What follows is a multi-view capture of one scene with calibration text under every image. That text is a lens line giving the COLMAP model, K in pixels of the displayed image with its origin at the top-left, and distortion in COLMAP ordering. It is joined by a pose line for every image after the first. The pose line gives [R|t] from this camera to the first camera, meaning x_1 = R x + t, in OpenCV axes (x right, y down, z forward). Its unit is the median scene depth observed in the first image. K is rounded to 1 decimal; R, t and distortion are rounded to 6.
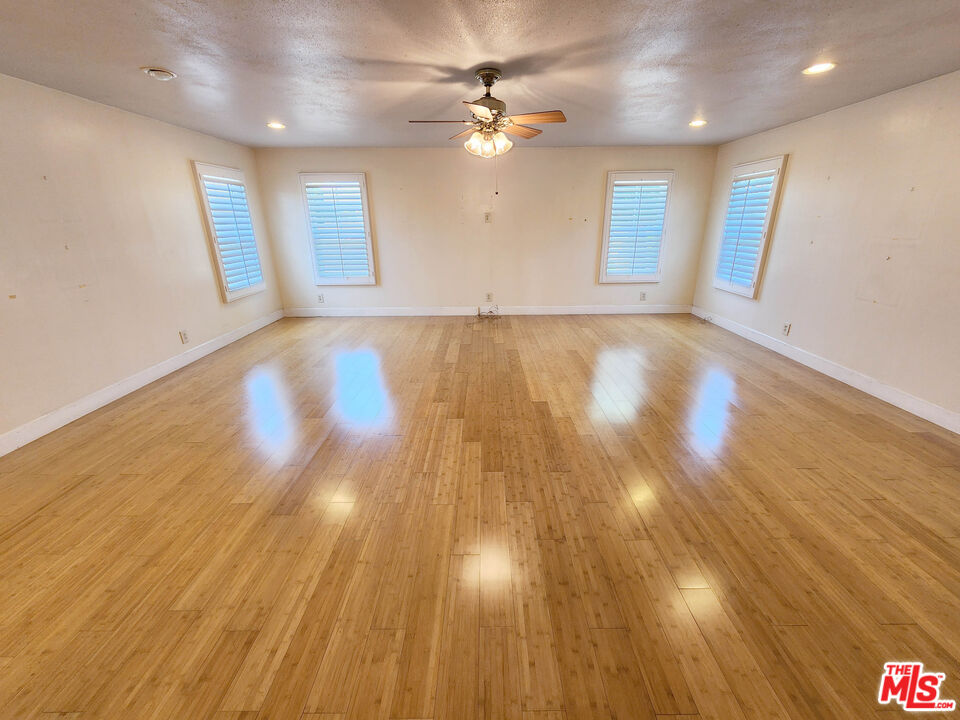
lens RADIAL K [[394.8, 0, 488.6], [0, 394.8, 356.5], [0, 0, 1]] dist [0.000636, 0.000637]
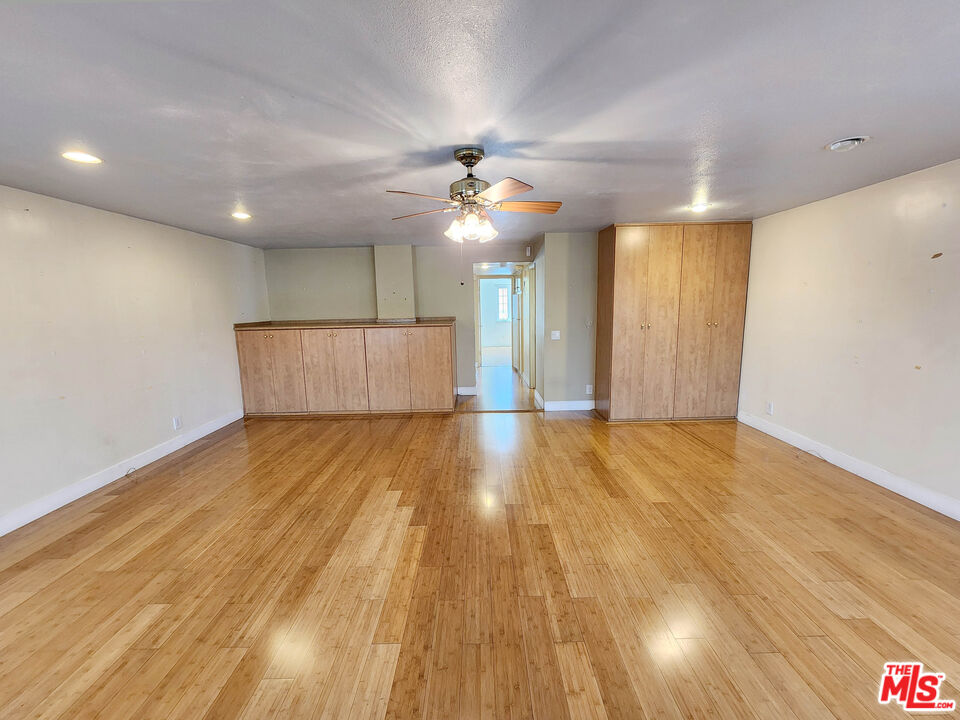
lens RADIAL K [[394.8, 0, 478.8], [0, 394.8, 365.9], [0, 0, 1]] dist [0.000636, 0.000637]
pose [[-0.999554, 0.026201, 0.014341, -0.020185], [0.029869, 0.878472, 0.476860, -0.622522], [-0.000104, 0.477075, -0.878862, 1.715431]]
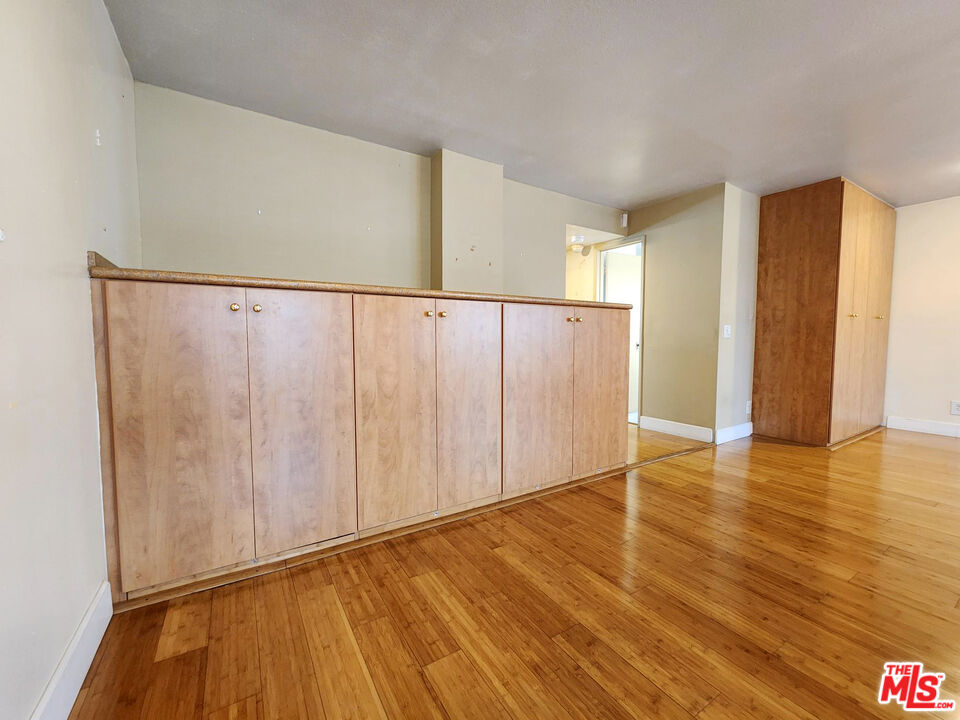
lens RADIAL K [[394.8, 0, 481.2], [0, 394.8, 358.3], [0, 0, 1]] dist [0.000636, 0.000637]
pose [[-0.849506, 0.034499, -0.526450, 0.967857], [-0.172380, 0.924942, 0.338773, -0.090061], [0.498623, 0.378539, -0.779797, 0.688560]]
